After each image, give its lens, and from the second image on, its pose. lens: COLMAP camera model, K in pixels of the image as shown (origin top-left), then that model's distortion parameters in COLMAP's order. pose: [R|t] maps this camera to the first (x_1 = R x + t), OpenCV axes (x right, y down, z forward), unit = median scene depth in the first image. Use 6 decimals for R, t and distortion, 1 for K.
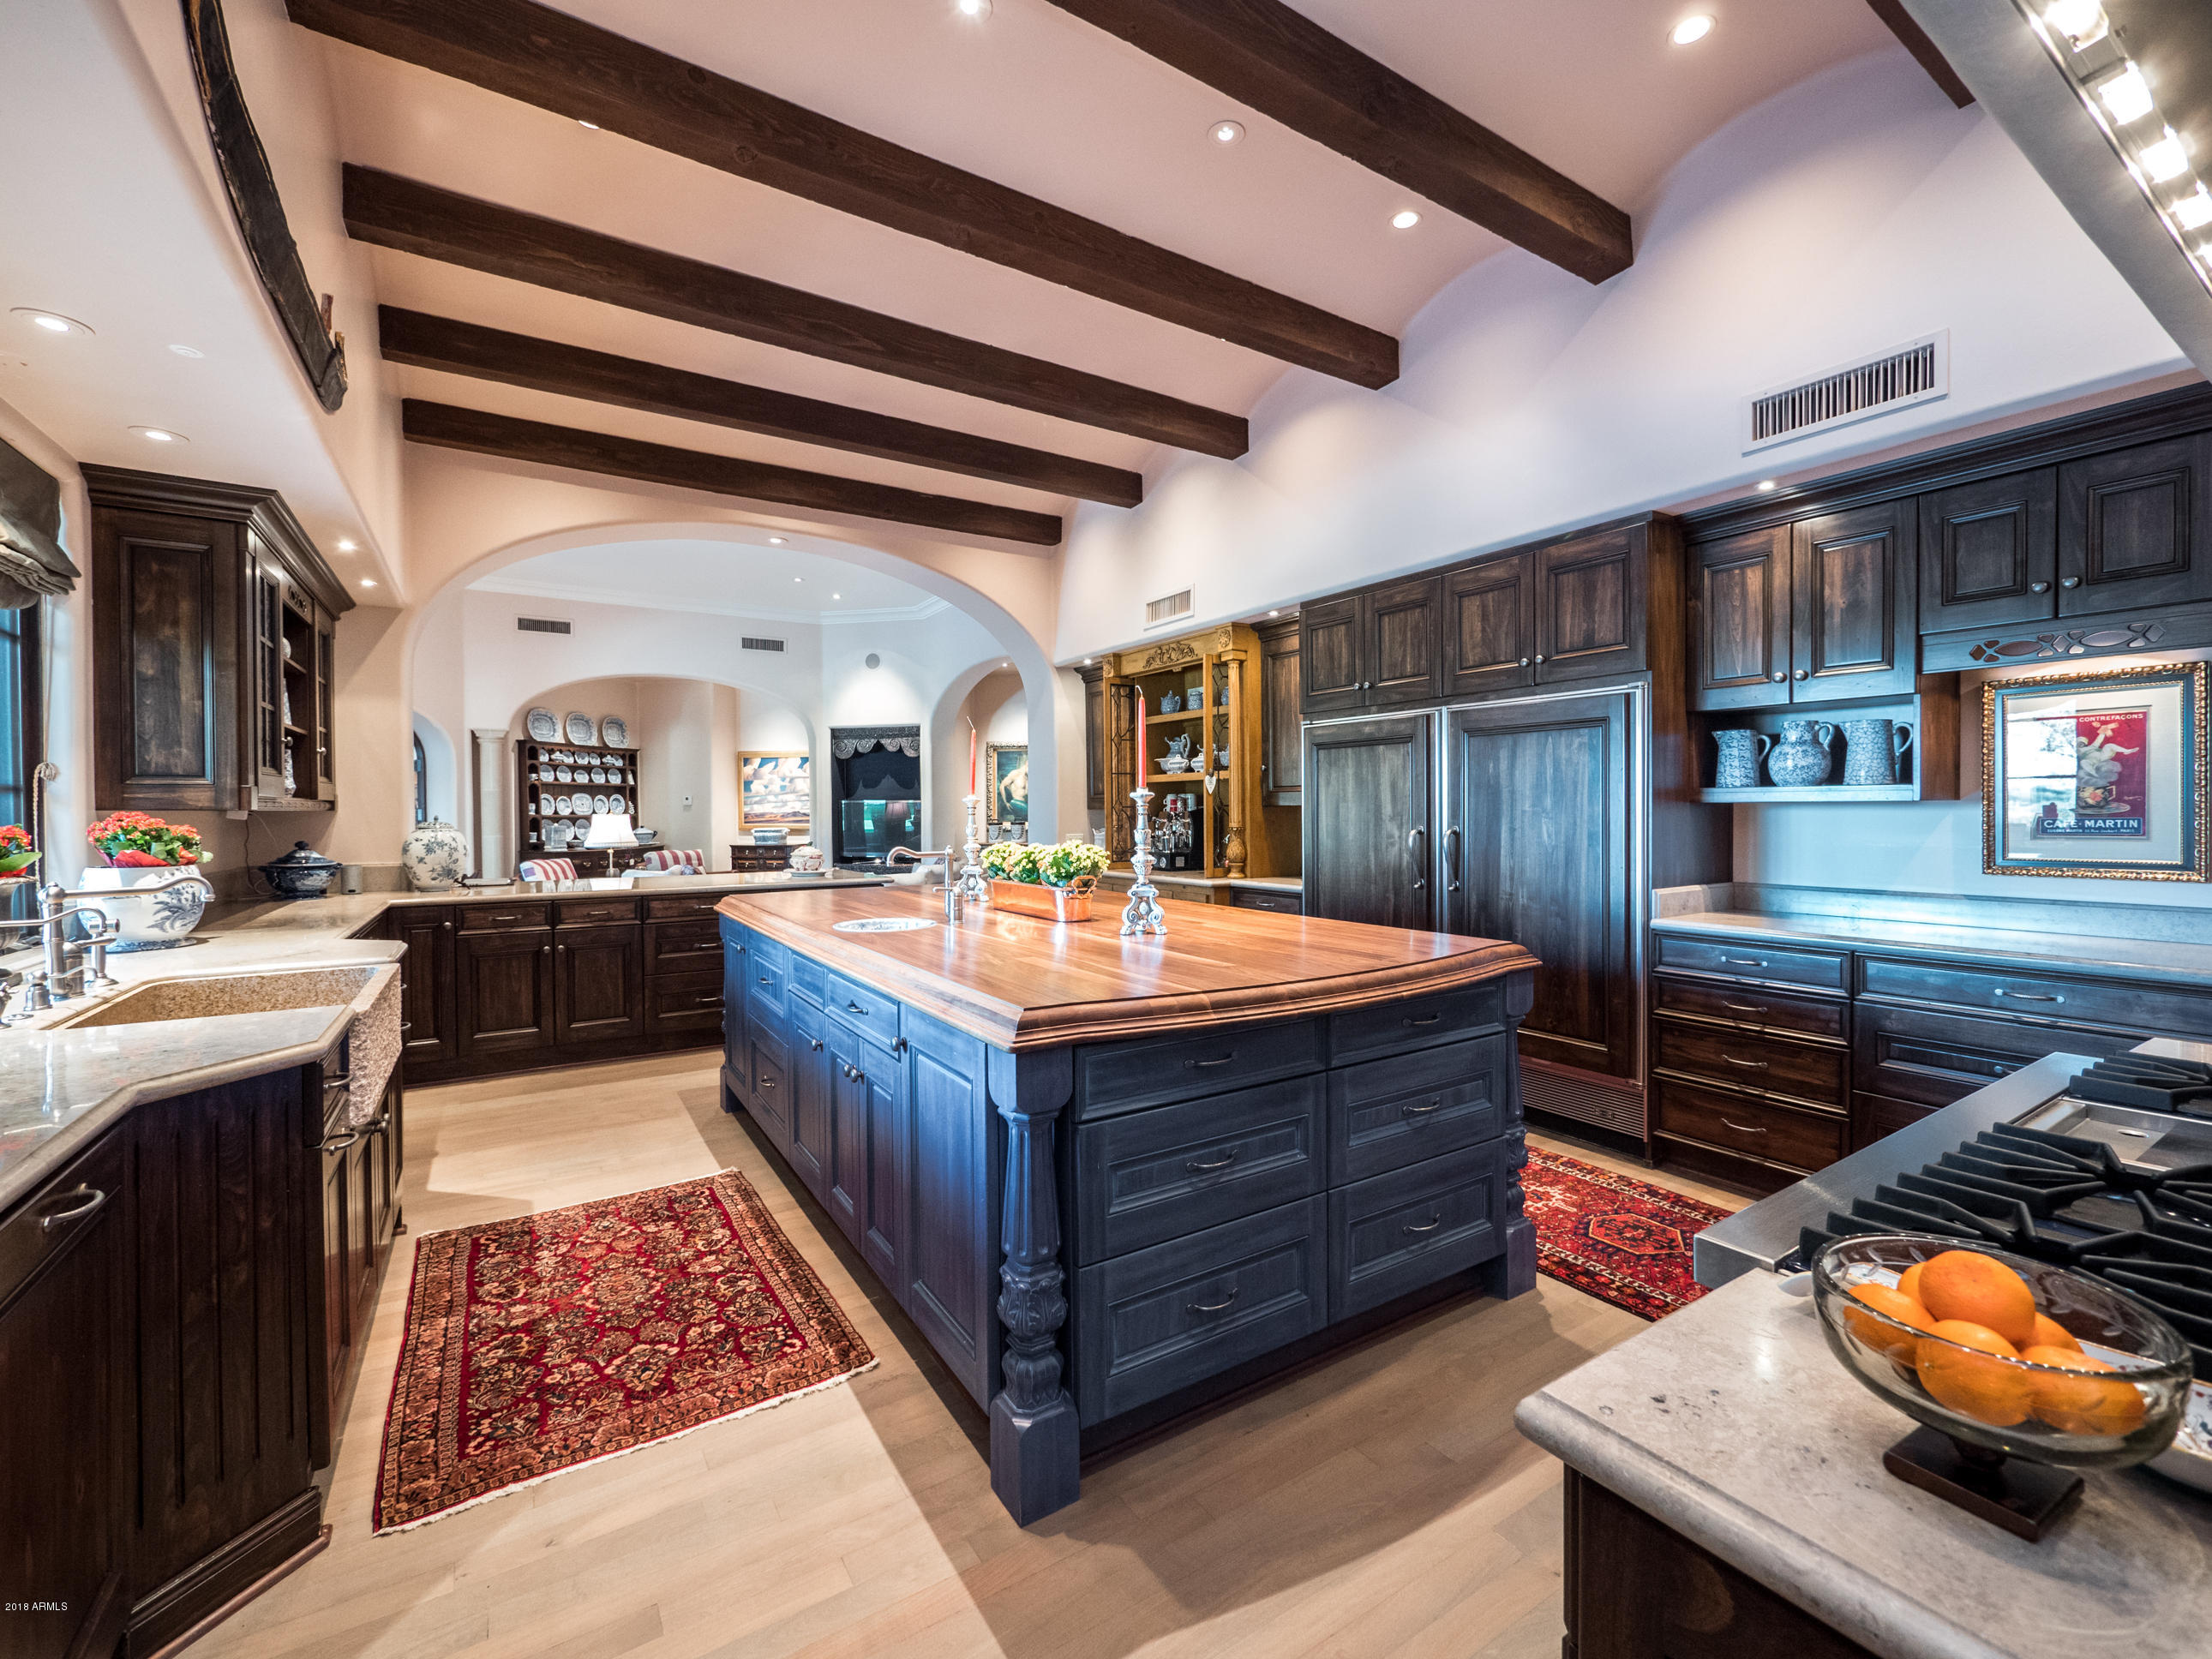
lens RADIAL K [[933.6, 0, 1105.4], [0, 933.6, 822.6], [0, 0, 1]] dist [-0.004621, -0.000007]
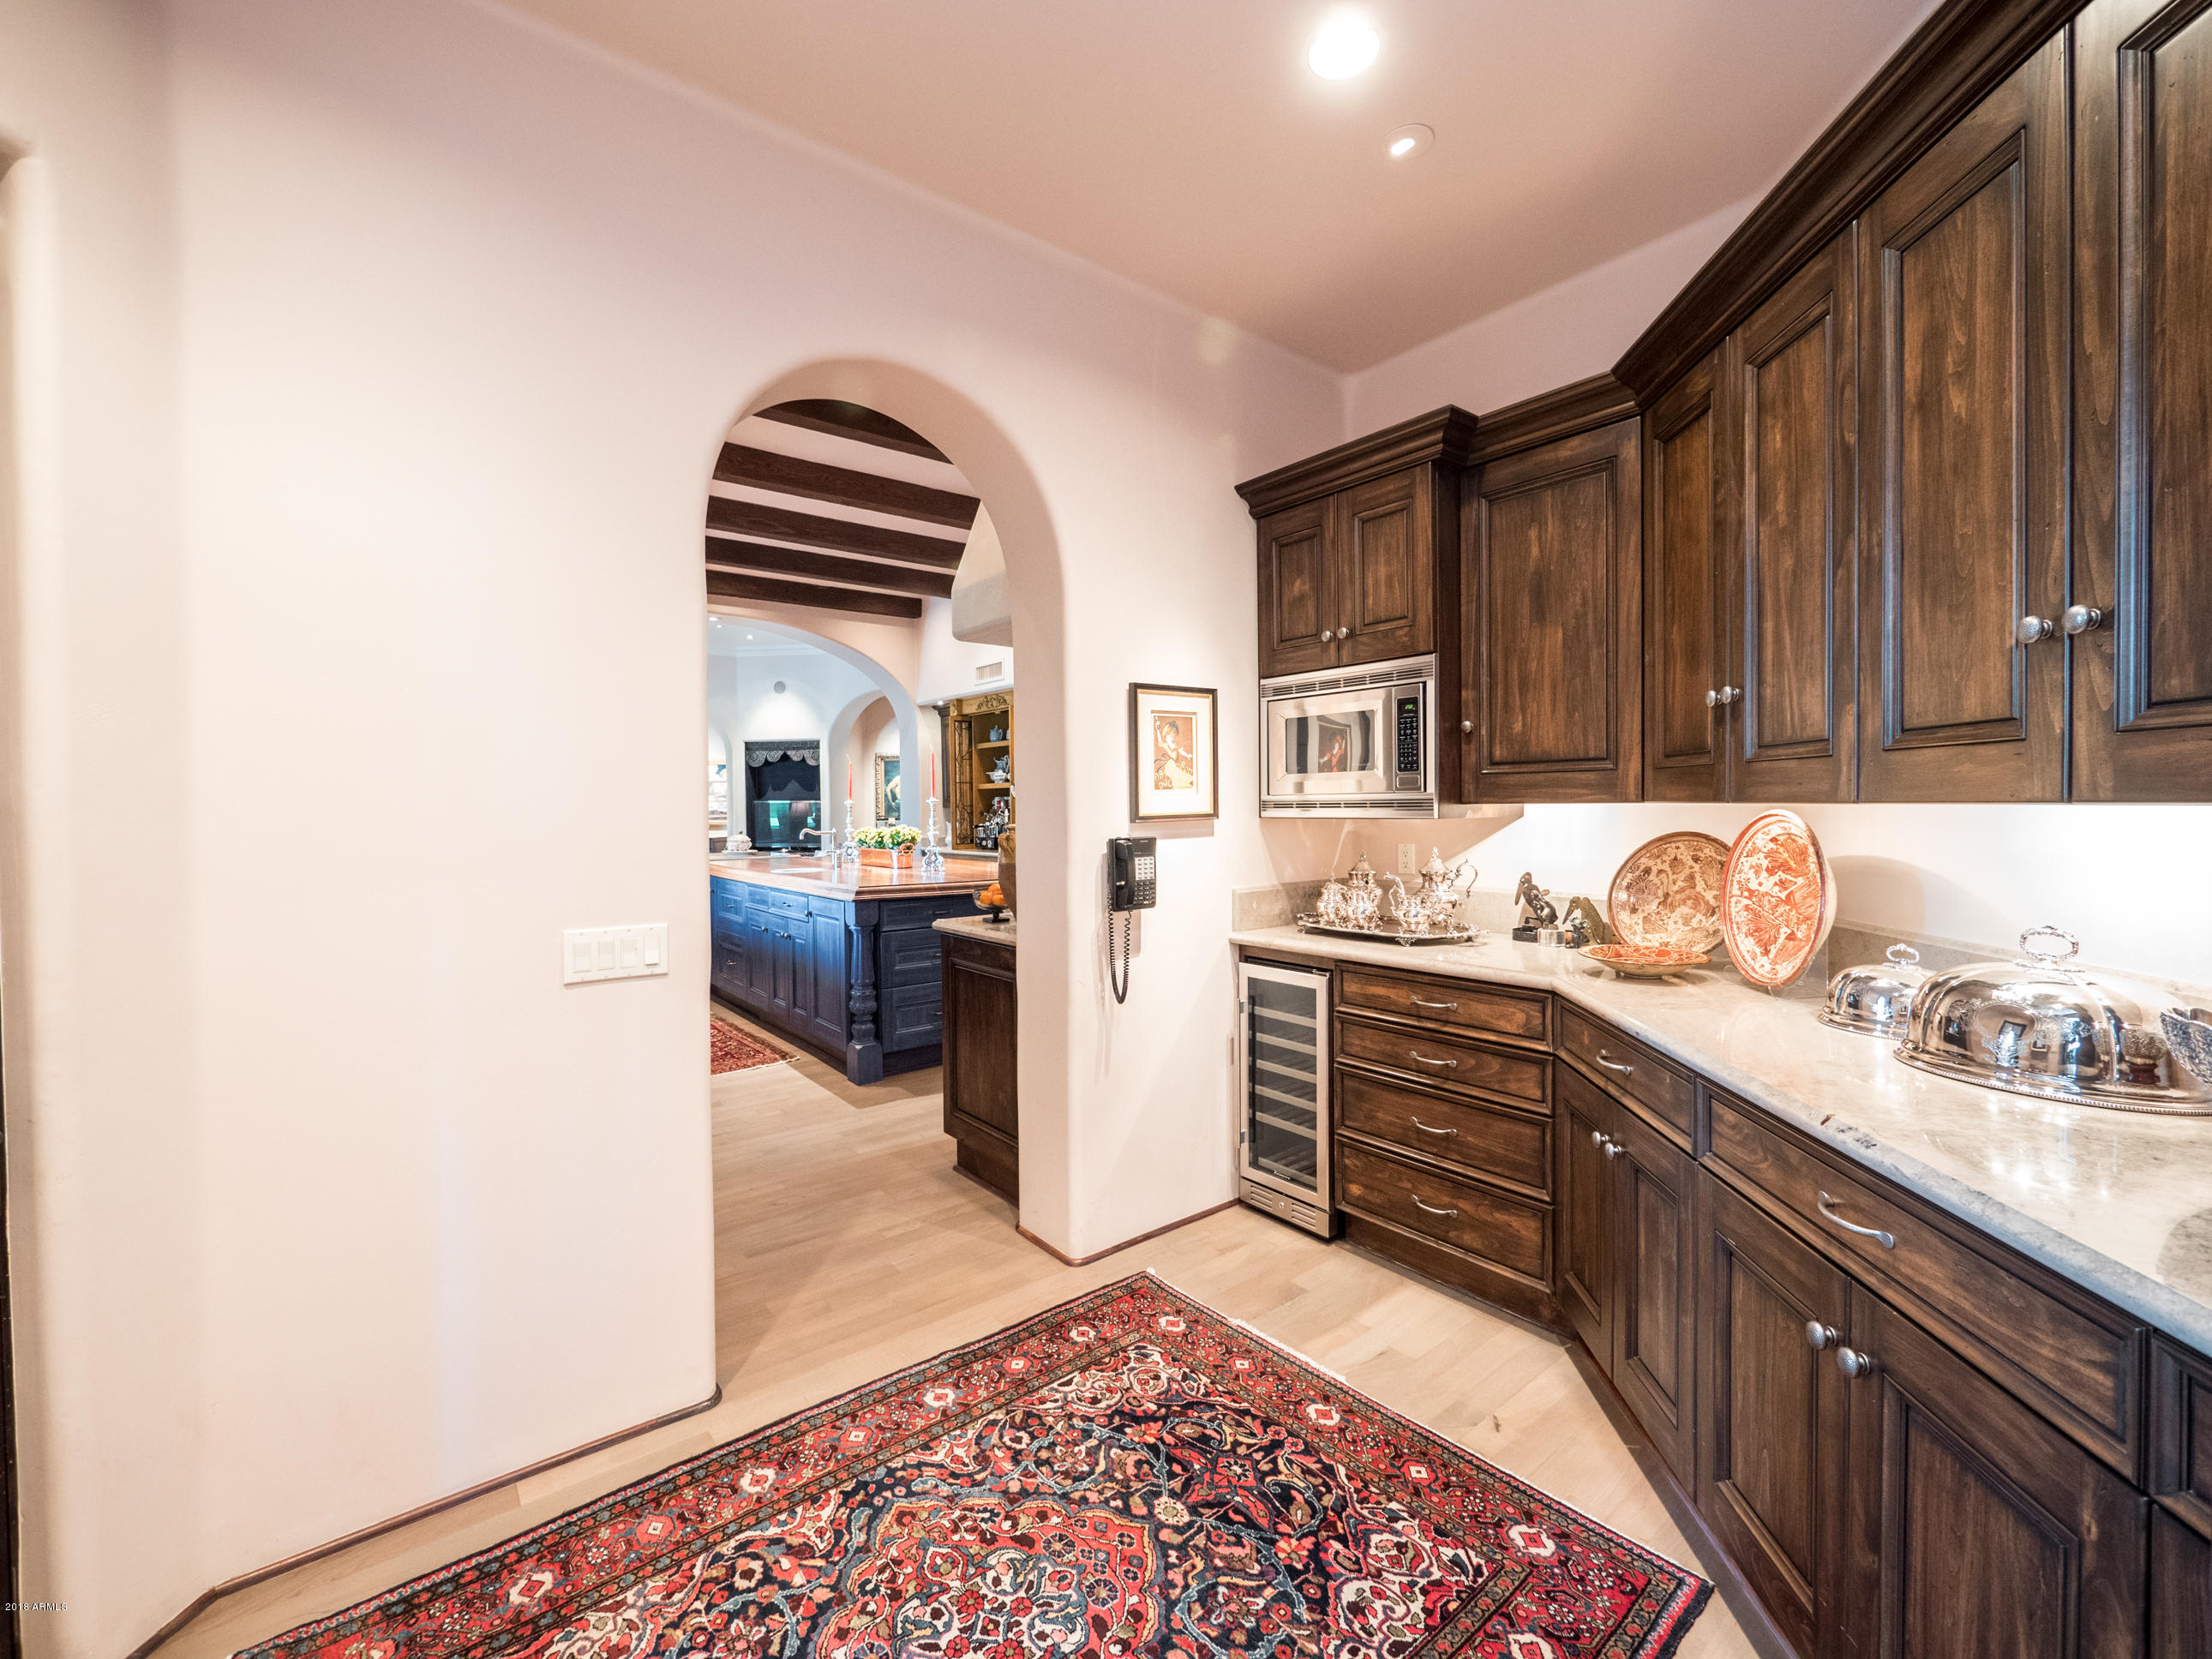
lens RADIAL K [[933.6, 0, 1104.6], [0, 933.6, 821.8], [0, 0, 1]] dist [-0.004621, -0.000007]
pose [[0.995170, -0.005553, 0.098005, 0.093720], [0.005335, 0.999983, 0.002481, 0.005121], [-0.098017, -0.001946, 0.995183, -0.452873]]
